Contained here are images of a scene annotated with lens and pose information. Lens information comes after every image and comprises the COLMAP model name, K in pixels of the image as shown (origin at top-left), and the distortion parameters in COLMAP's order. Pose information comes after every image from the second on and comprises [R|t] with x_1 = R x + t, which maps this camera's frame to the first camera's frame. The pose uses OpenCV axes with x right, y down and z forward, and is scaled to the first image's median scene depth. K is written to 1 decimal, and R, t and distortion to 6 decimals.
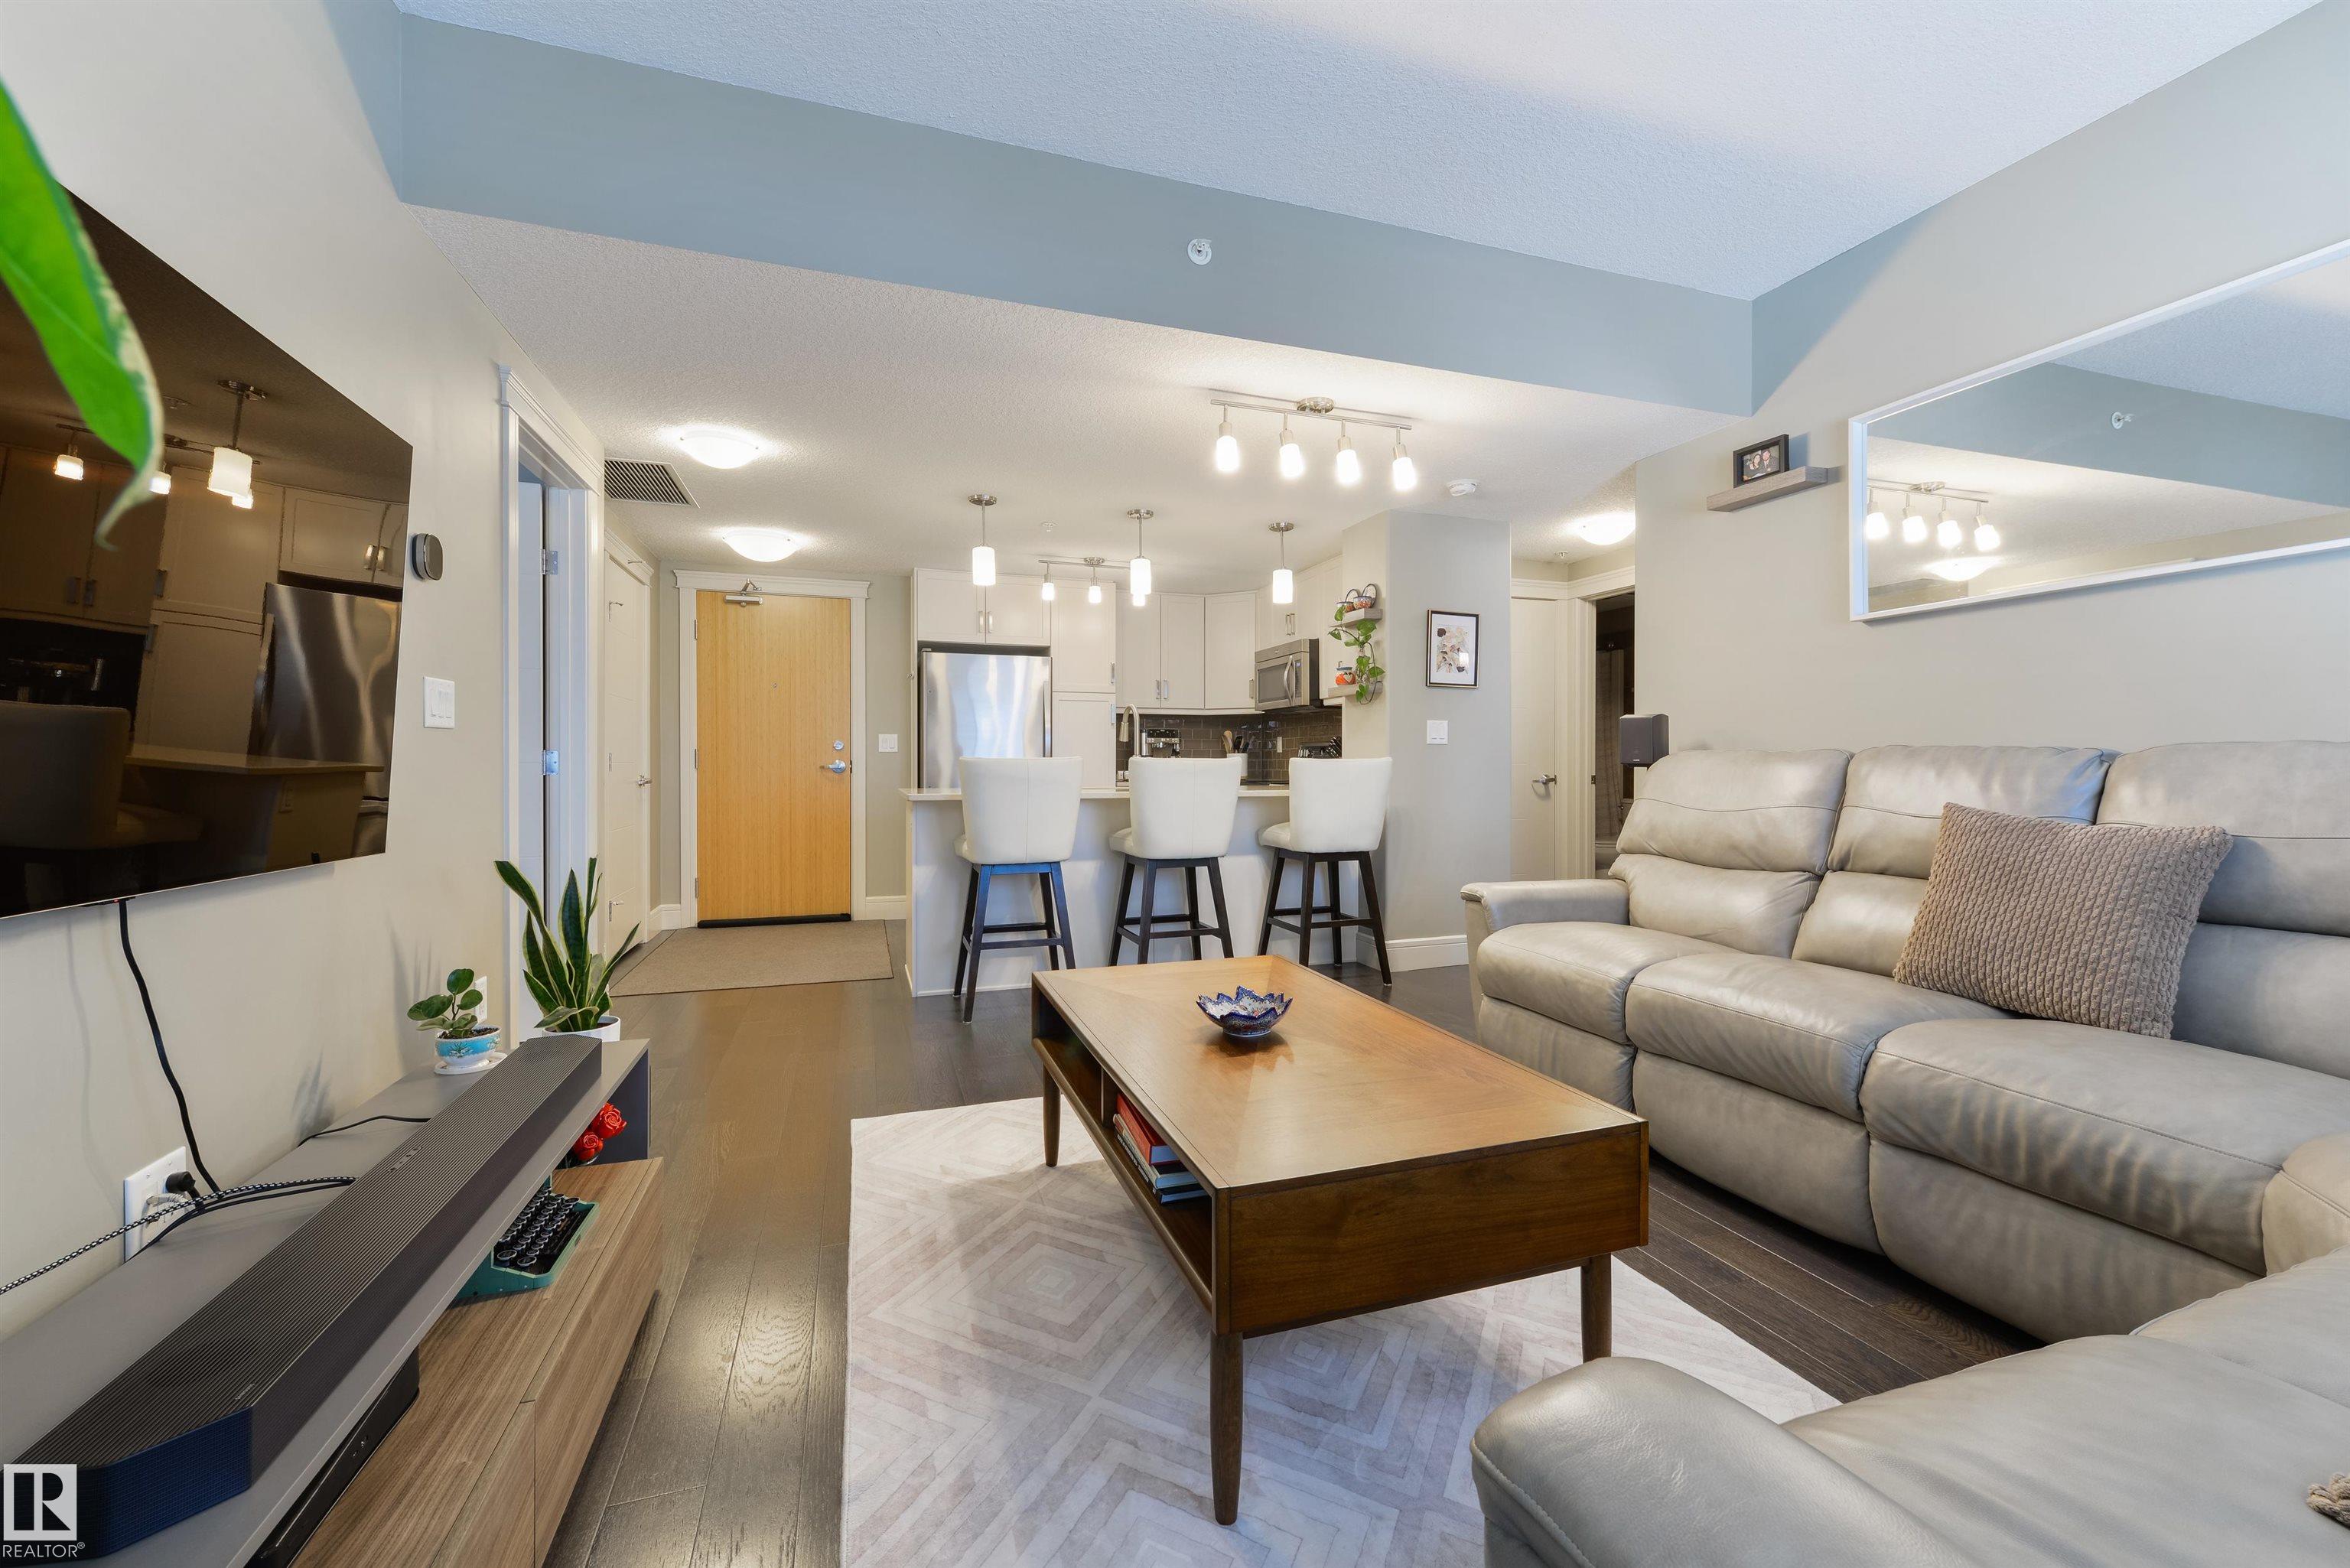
lens RADIAL K [[922.3, 0, 1174.9], [0, 922.3, 765.5], [0, 0, 1]] dist [0.005654, -0.000535]
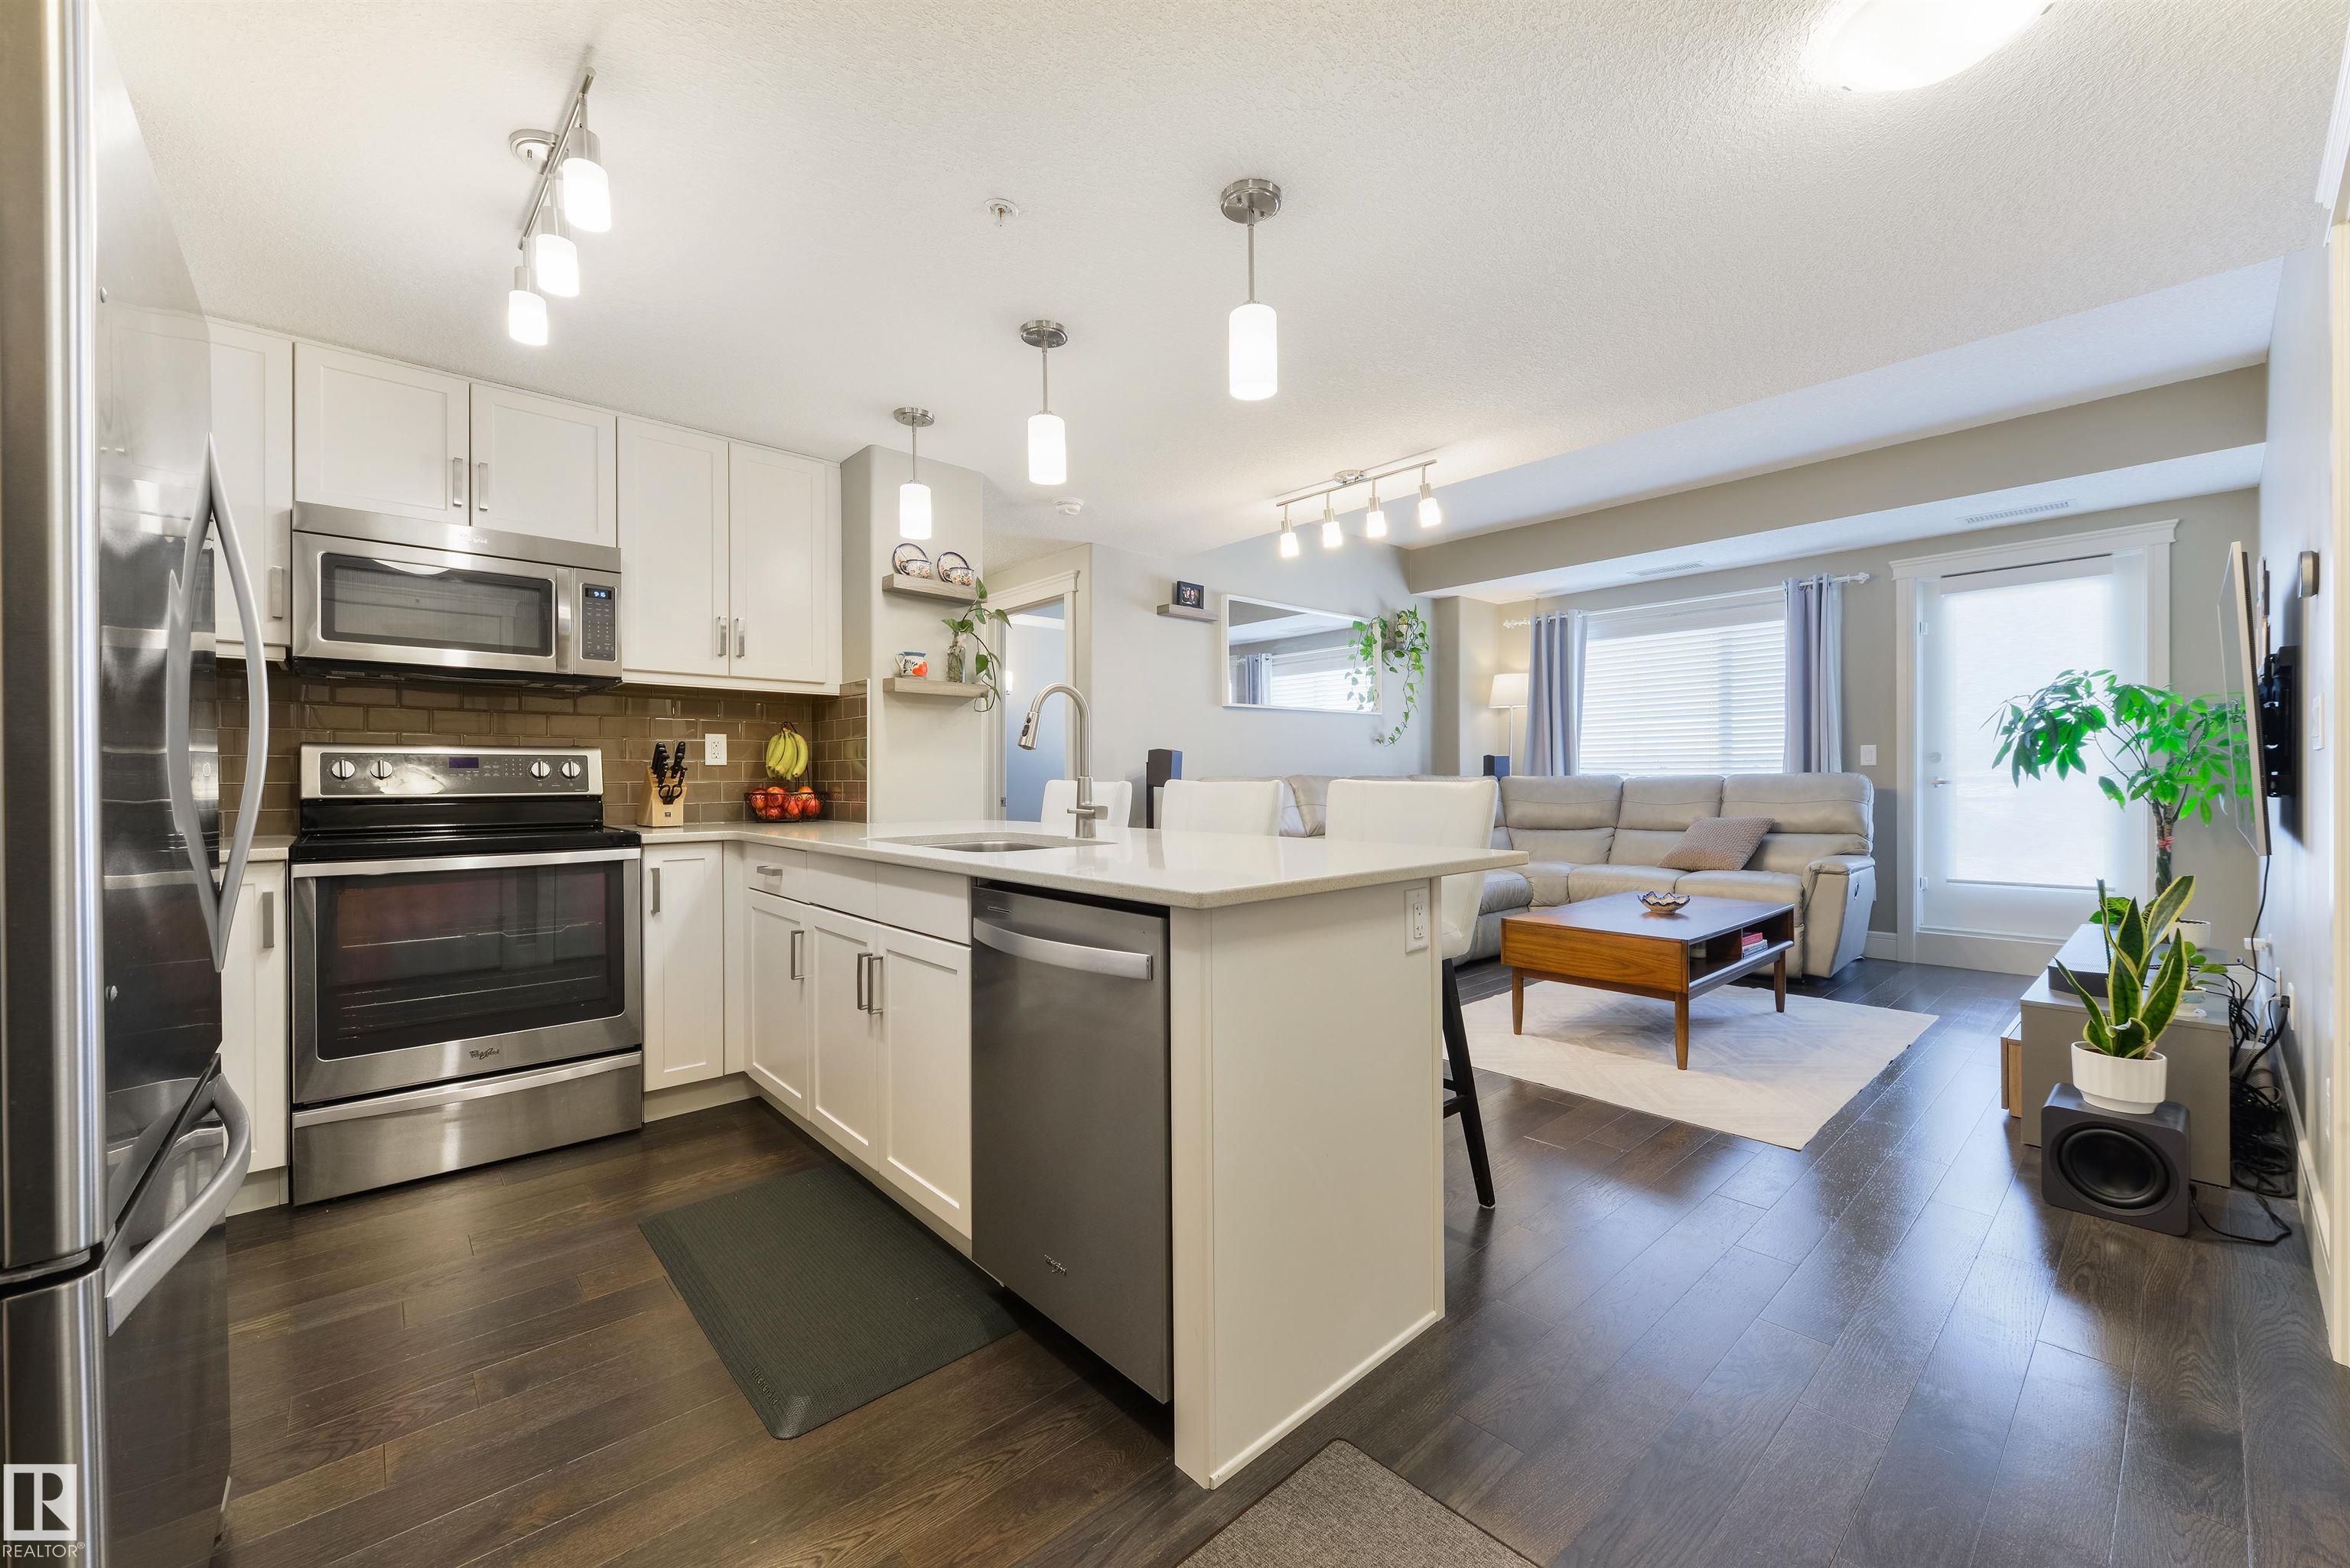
lens RADIAL K [[922.3, 0, 1188.3], [0, 922.3, 779.7], [0, 0, 1]] dist [0.005654, -0.000535]
pose [[-0.400857, 0.000715, 0.916140, -0.559019], [0.006987, 0.999973, 0.002277, -0.009732], [-0.916114, 0.007313, -0.400851, 1.119473]]
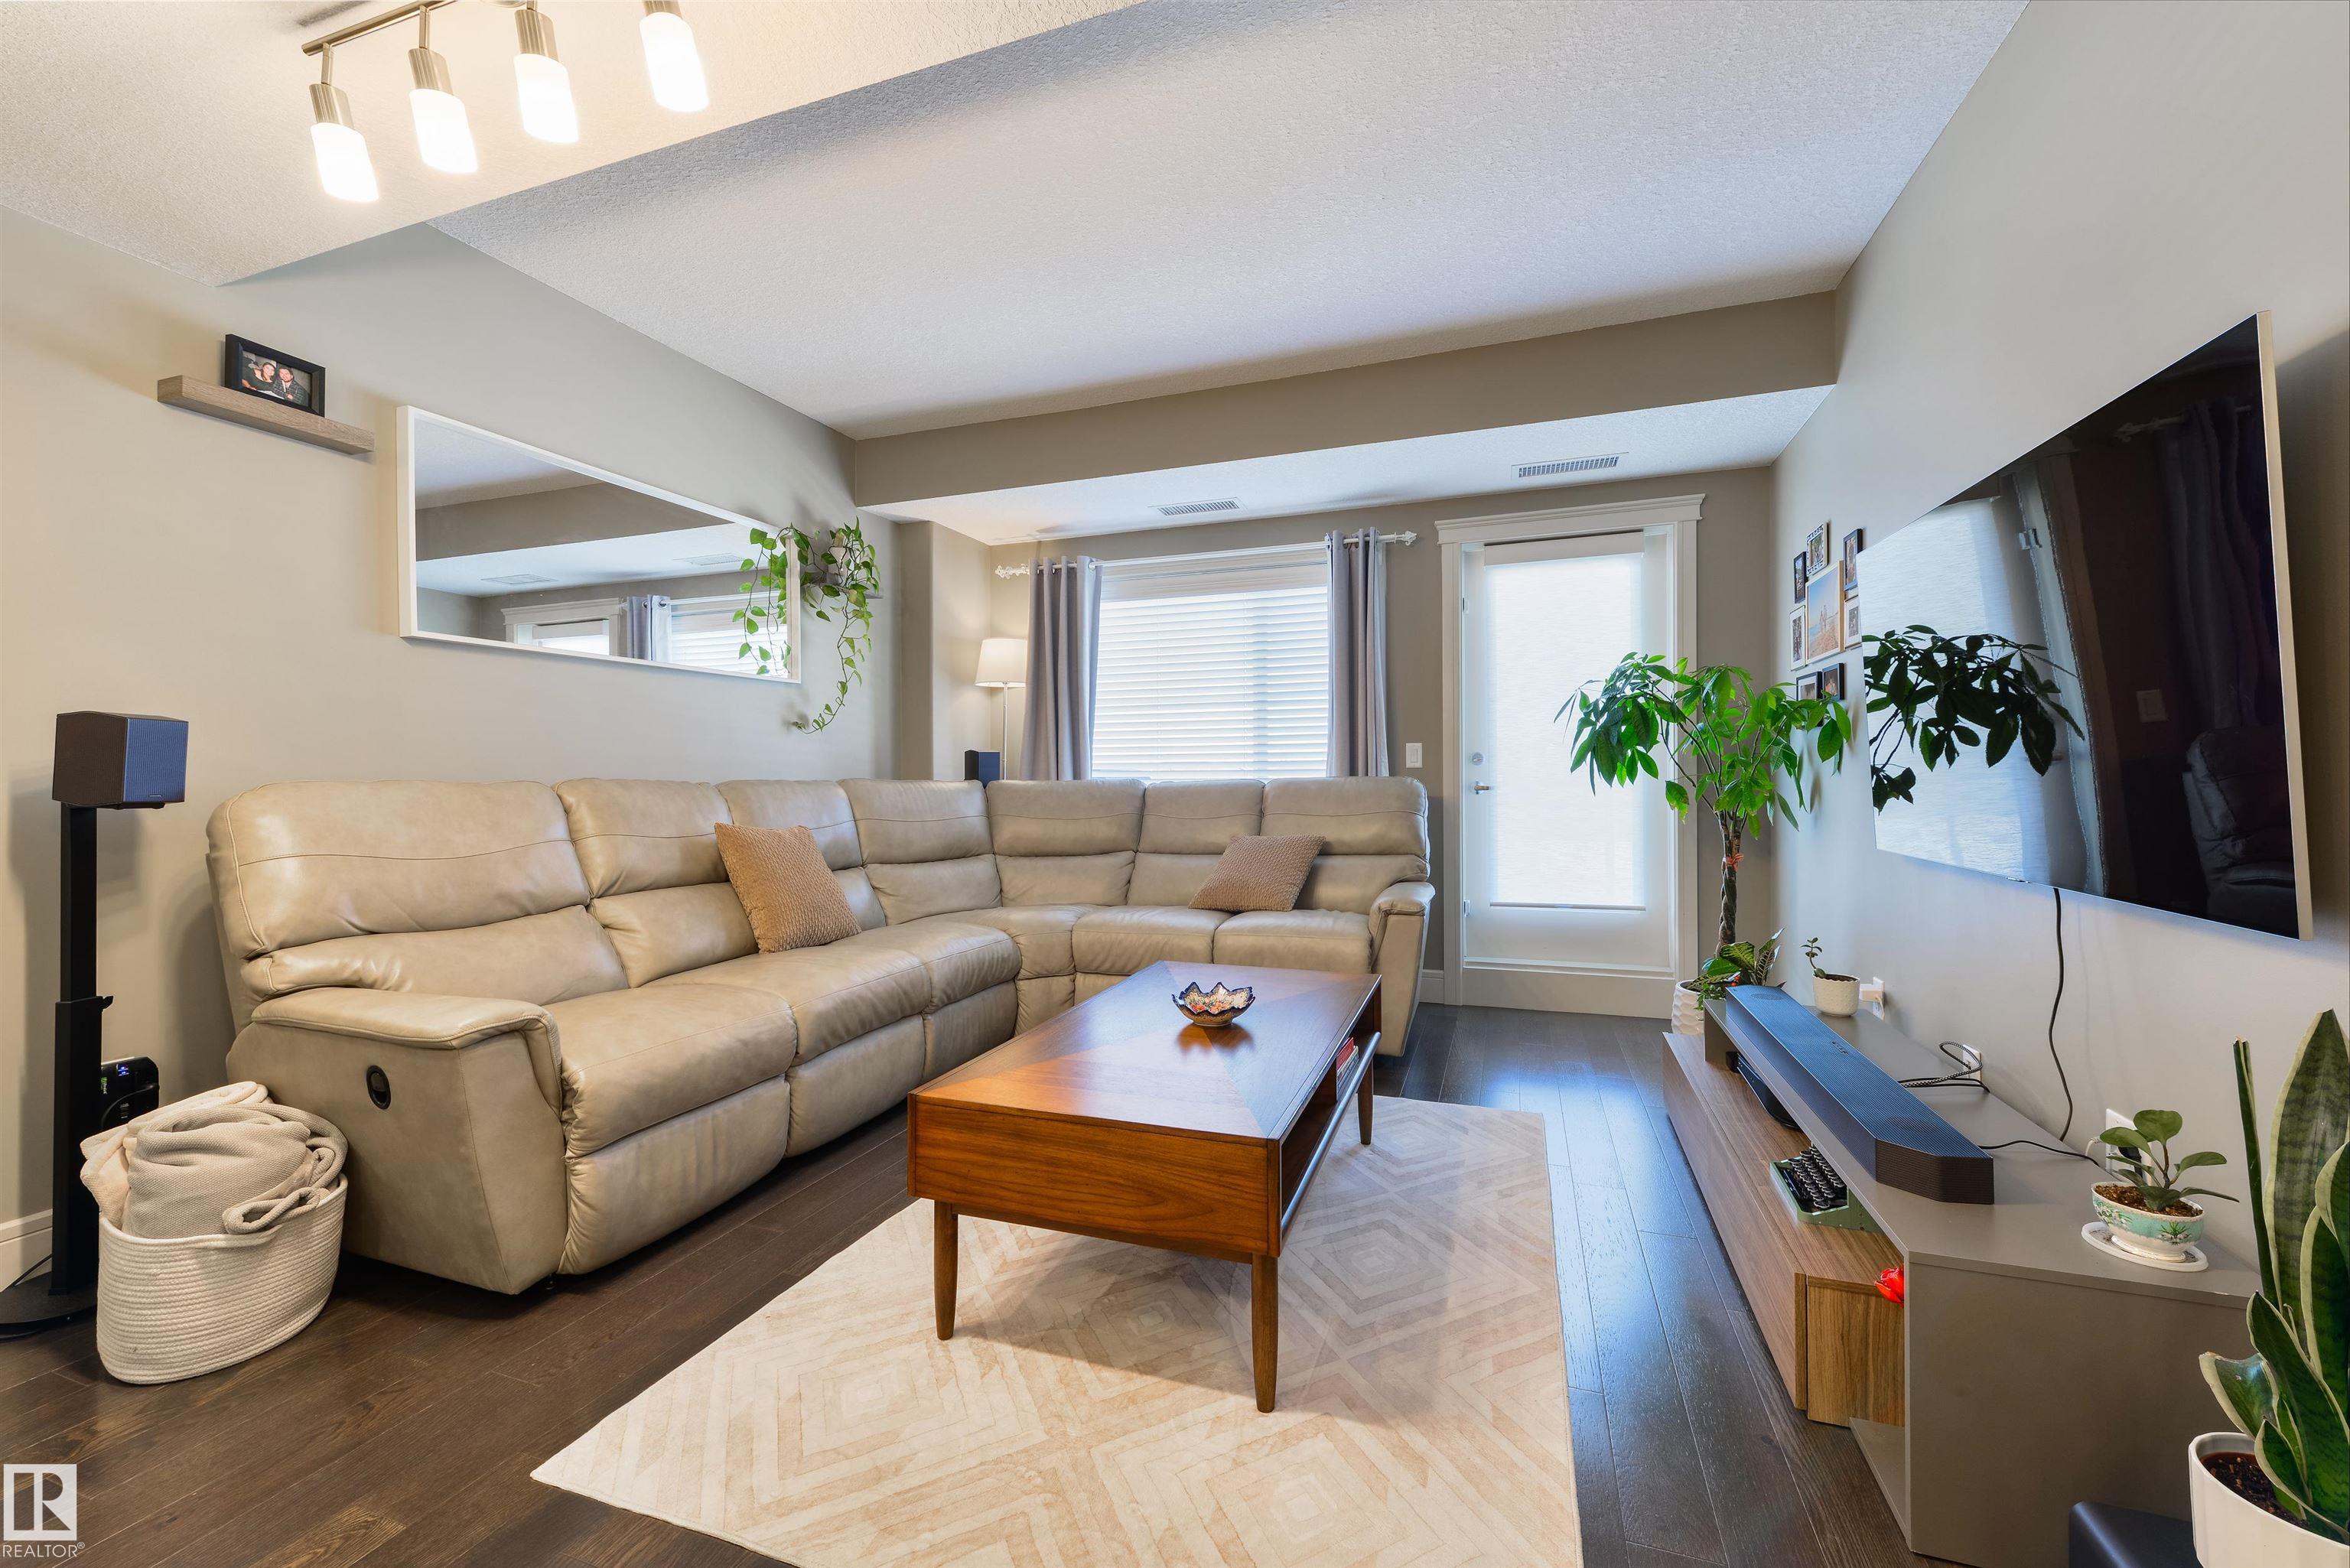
lens RADIAL K [[922.3, 0, 1188.0], [0, 922.3, 783.3], [0, 0, 1]] dist [0.005654, -0.000535]
pose [[-0.784827, 0.002813, 0.619709, -0.249250], [0.006759, 0.999969, 0.004021, -0.008405], [-0.619678, 0.007344, -0.784821, 0.770118]]
